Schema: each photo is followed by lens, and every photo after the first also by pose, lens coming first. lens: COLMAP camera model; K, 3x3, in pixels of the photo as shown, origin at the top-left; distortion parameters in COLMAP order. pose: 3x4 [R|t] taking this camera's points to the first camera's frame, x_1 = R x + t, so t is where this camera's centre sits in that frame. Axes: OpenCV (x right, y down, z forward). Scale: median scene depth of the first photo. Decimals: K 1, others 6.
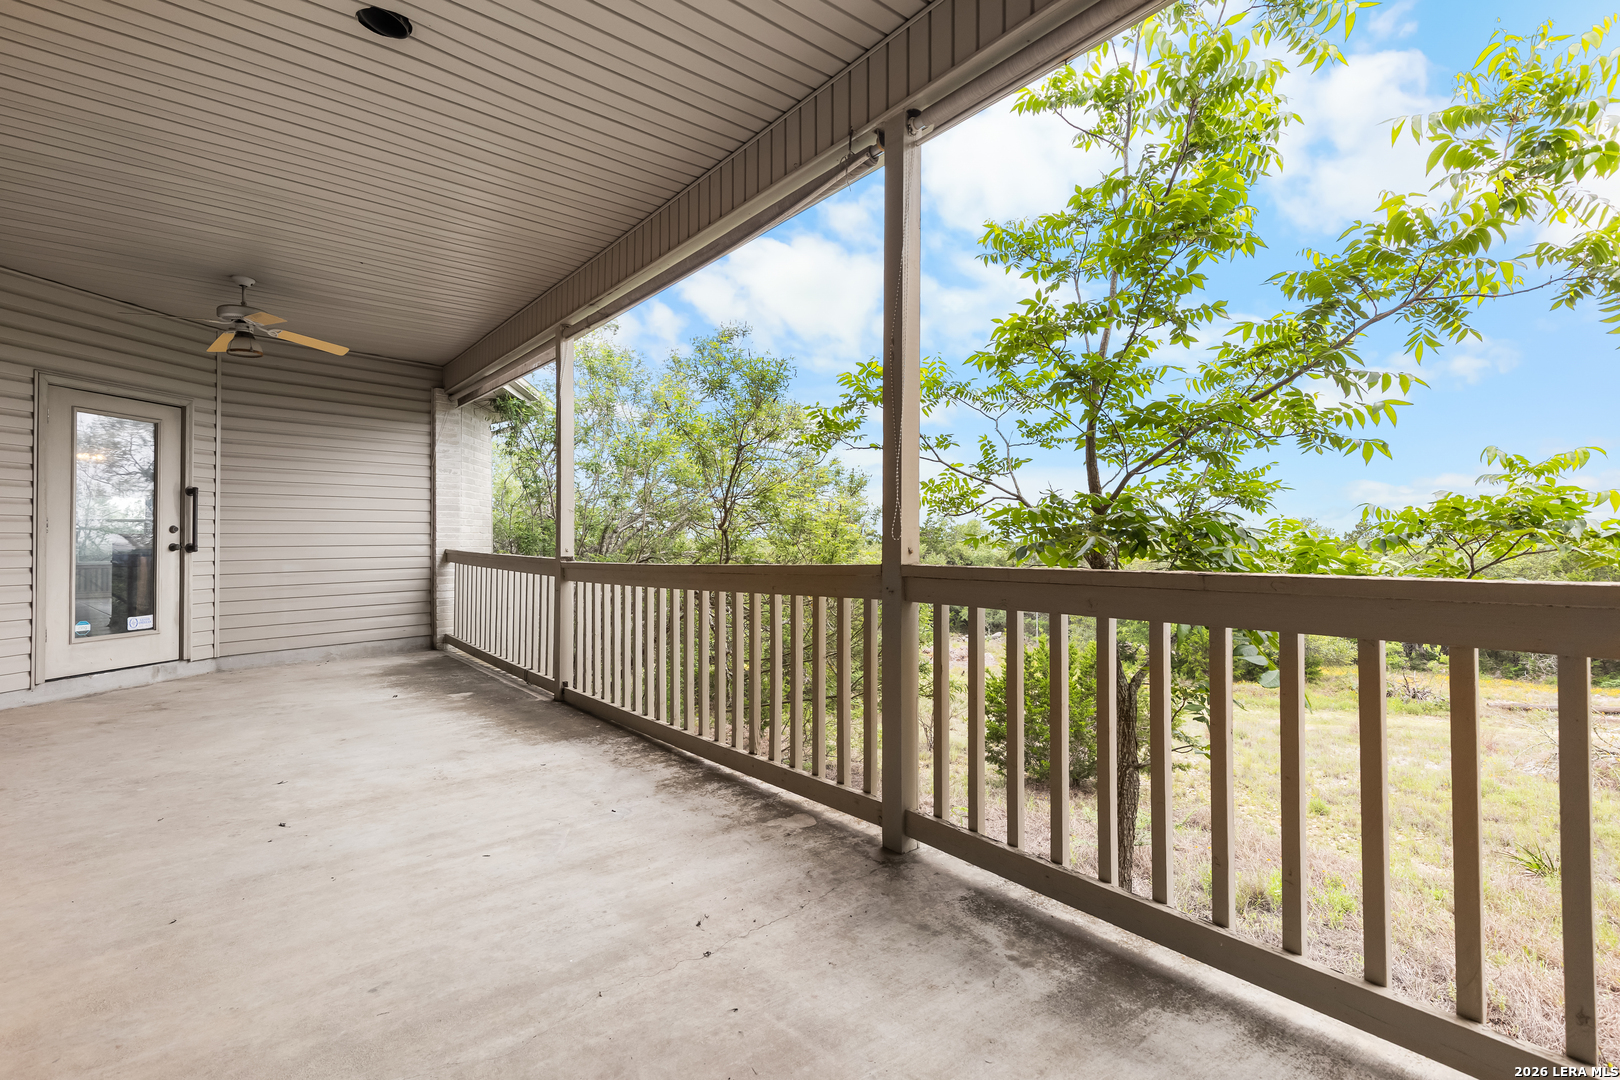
lens RADIAL K [[737.0, 0, 819.9], [0, 737.0, 542.1], [0, 0, 1]] dist [0.009330, -0.000489]
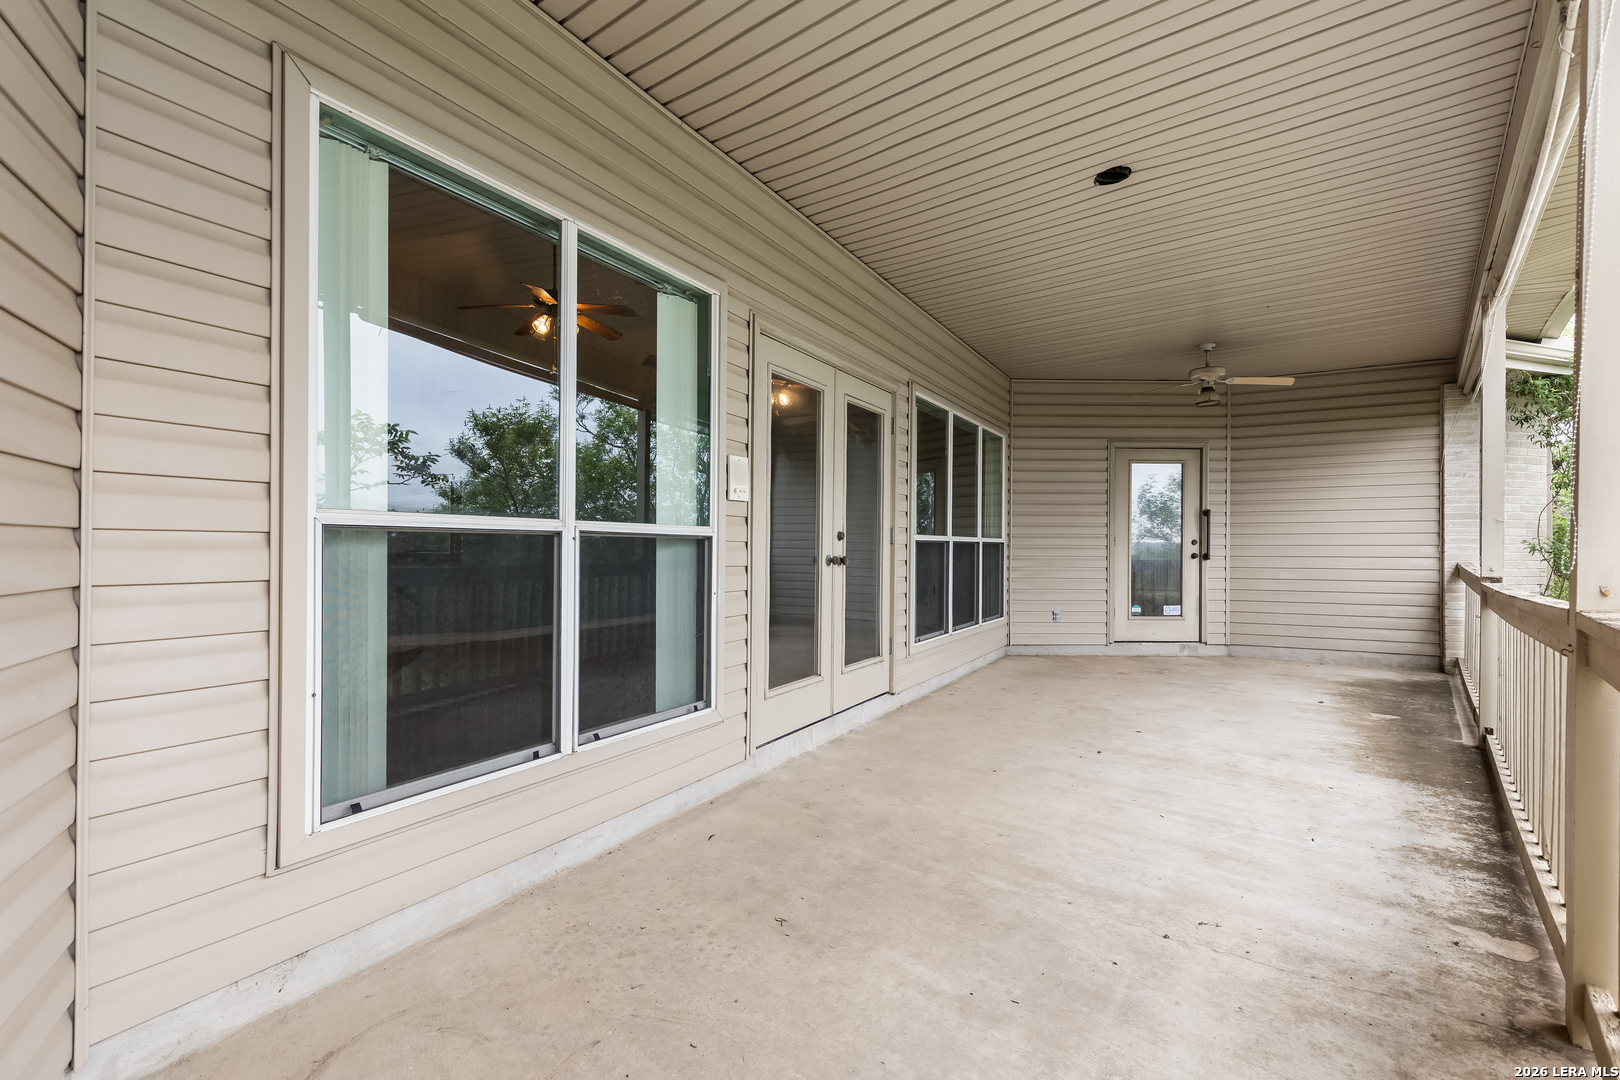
lens RADIAL K [[737.0, 0, 819.9], [0, 737.0, 542.1], [0, 0, 1]] dist [0.009330, -0.000489]
pose [[0.196794, 0.000310, -0.980445, 0.469700], [-0.007957, 0.999968, -0.001280, -0.016934], [0.980413, 0.008054, 0.196790, 0.148545]]
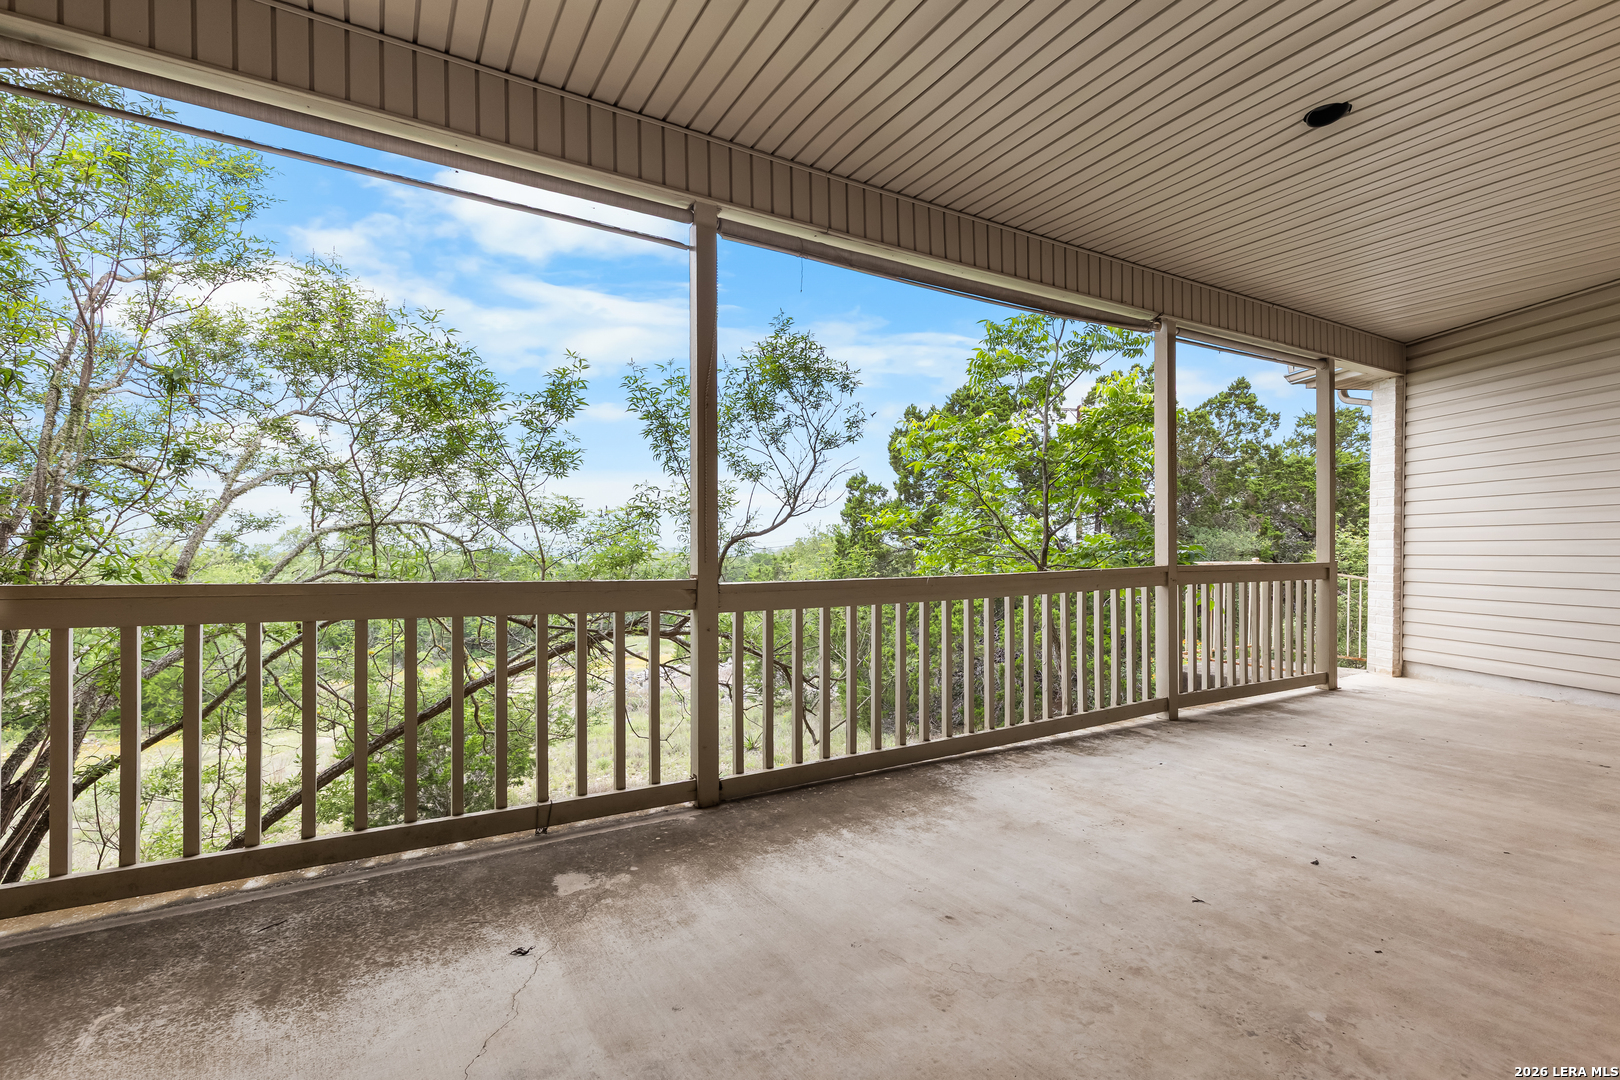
lens RADIAL K [[737.0, 0, 819.9], [0, 737.0, 542.1], [0, 0, 1]] dist [0.009330, -0.000489]
pose [[0.156041, 0.019494, 0.987558, -1.400604], [0.001753, 0.999798, -0.020012, 0.008206], [-0.987749, 0.004854, 0.155975, 1.186605]]
